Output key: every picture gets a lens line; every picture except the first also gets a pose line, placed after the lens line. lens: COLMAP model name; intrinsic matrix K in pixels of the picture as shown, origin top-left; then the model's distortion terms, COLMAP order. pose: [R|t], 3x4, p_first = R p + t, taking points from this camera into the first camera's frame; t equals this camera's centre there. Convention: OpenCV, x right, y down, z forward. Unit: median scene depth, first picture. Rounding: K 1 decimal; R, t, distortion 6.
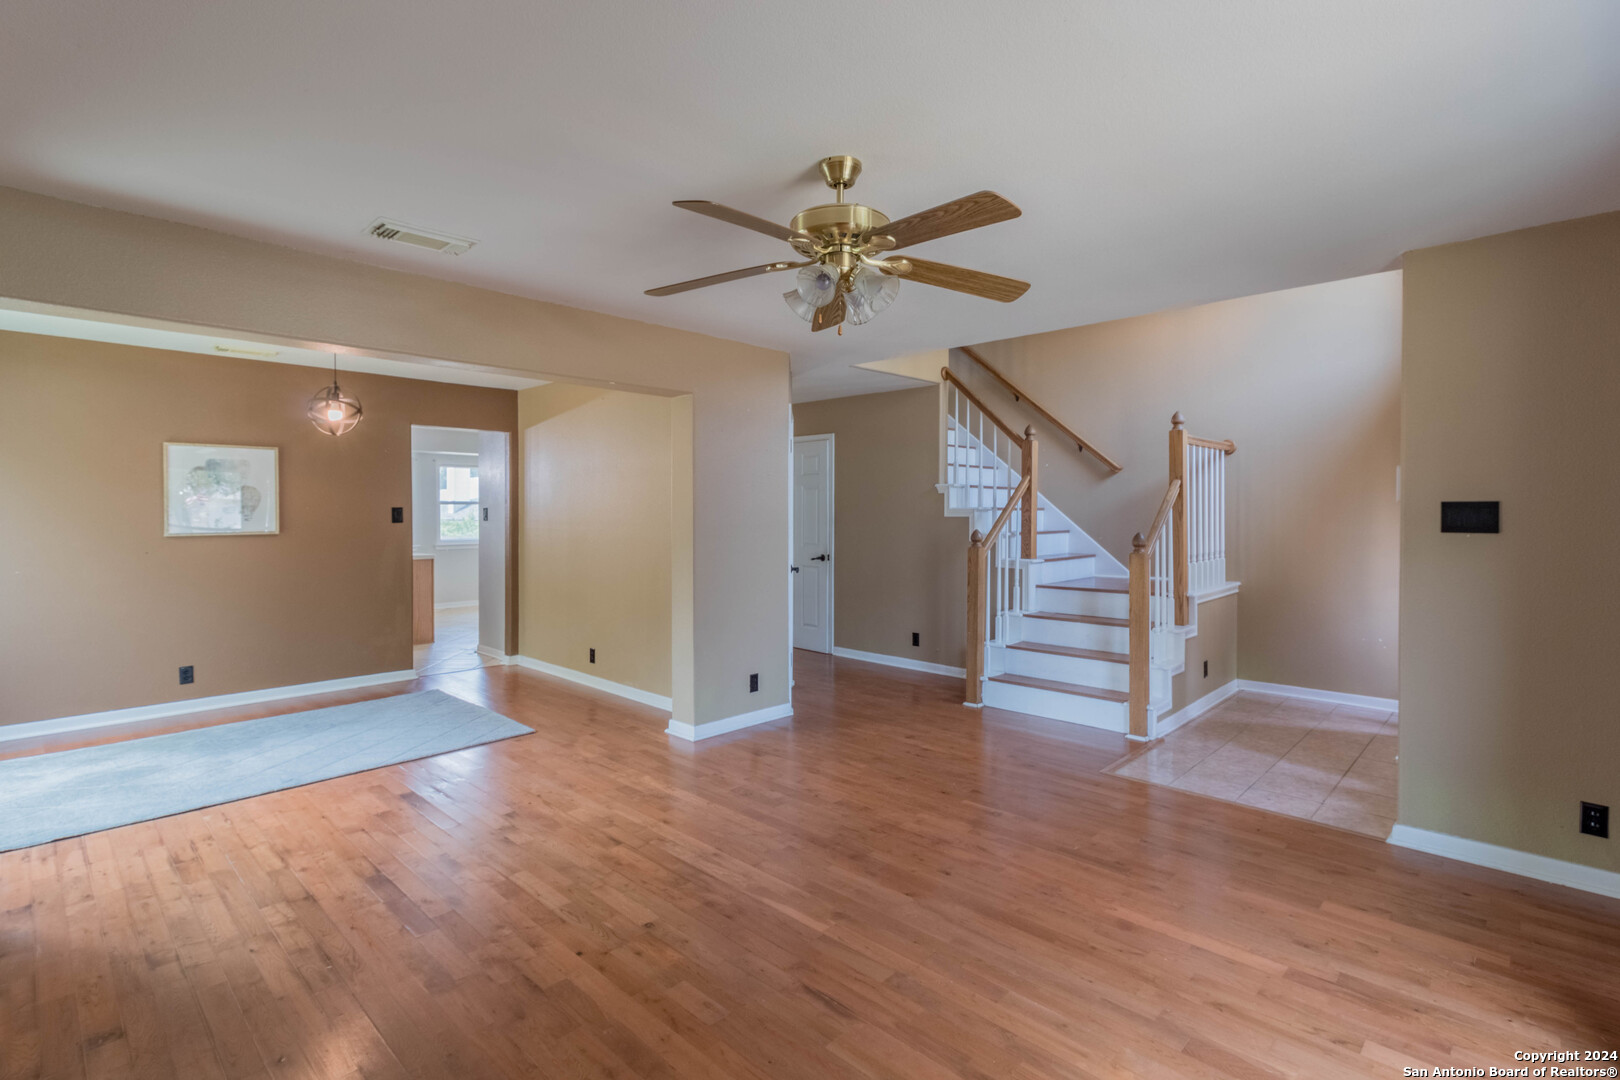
lens RADIAL K [[761.6, 0, 815.2], [0, 761.6, 512.0], [0, 0, 1]] dist [0.002709, 0.000373]
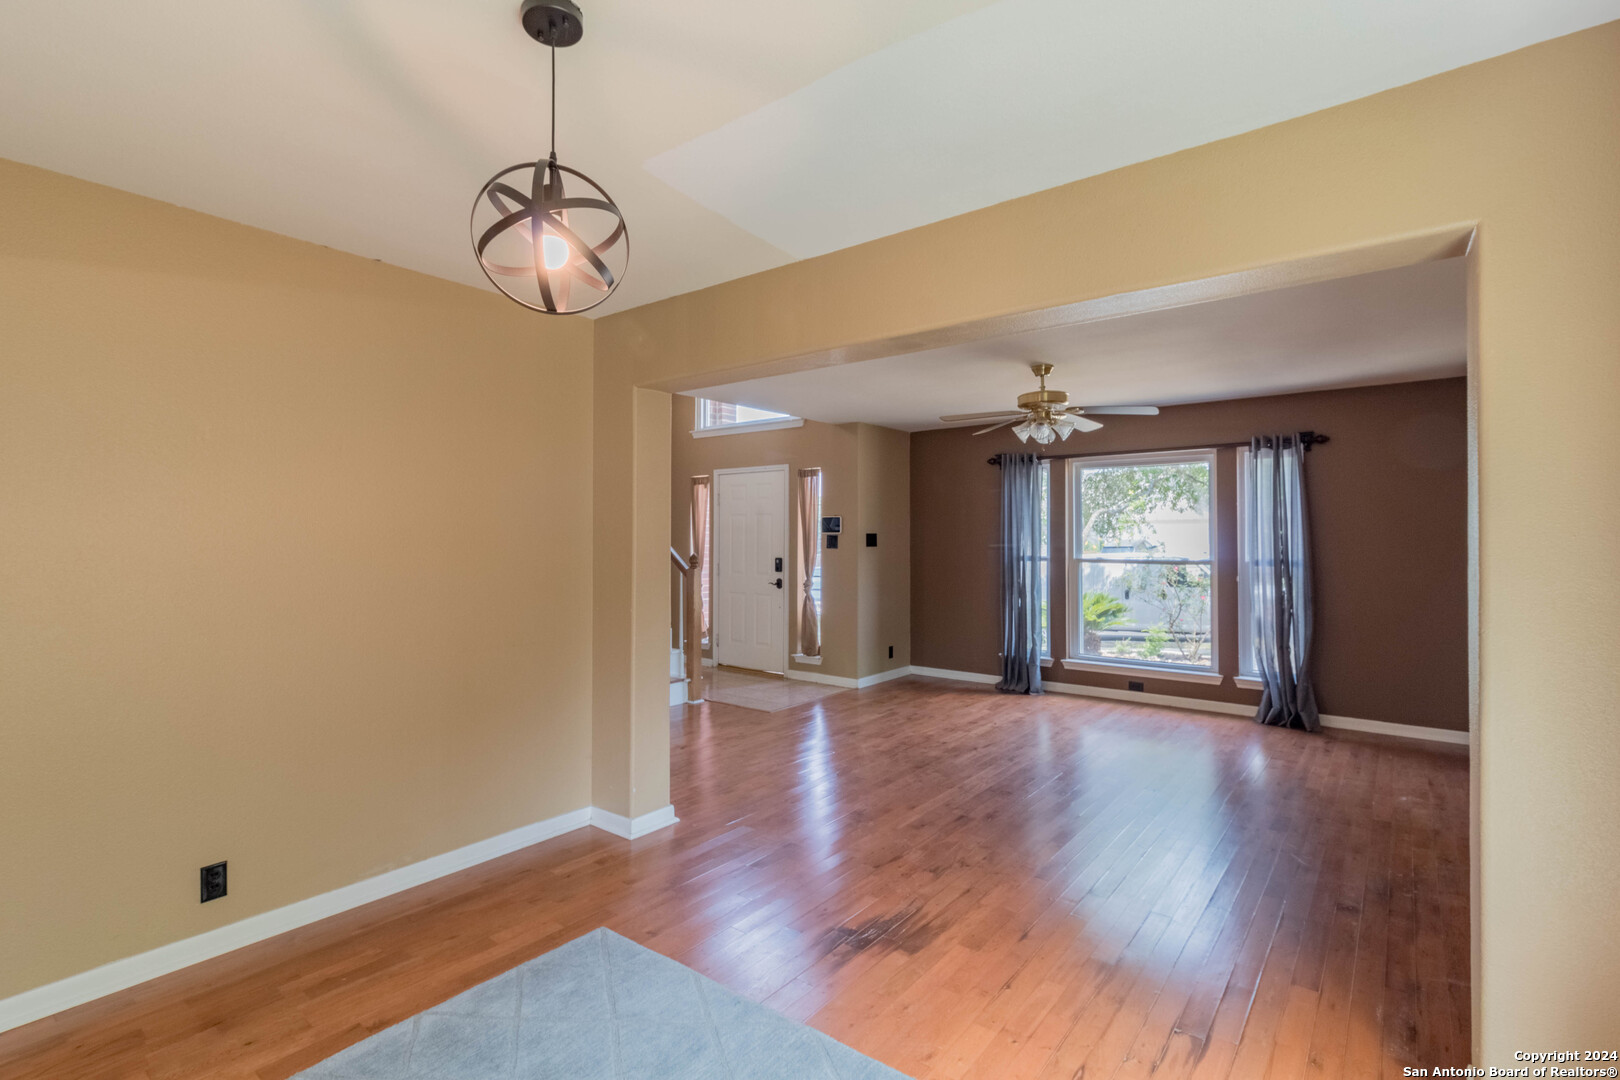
lens RADIAL K [[759.0, 0, 815.1], [0, 759.0, 530.6], [0, 0, 1]] dist [0.005953, 0.000610]
pose [[-0.099494, 0.006729, 0.995015, -0.951441], [0.000900, 0.999977, -0.006673, -0.004441], [-0.995038, 0.000231, -0.099497, 0.901412]]
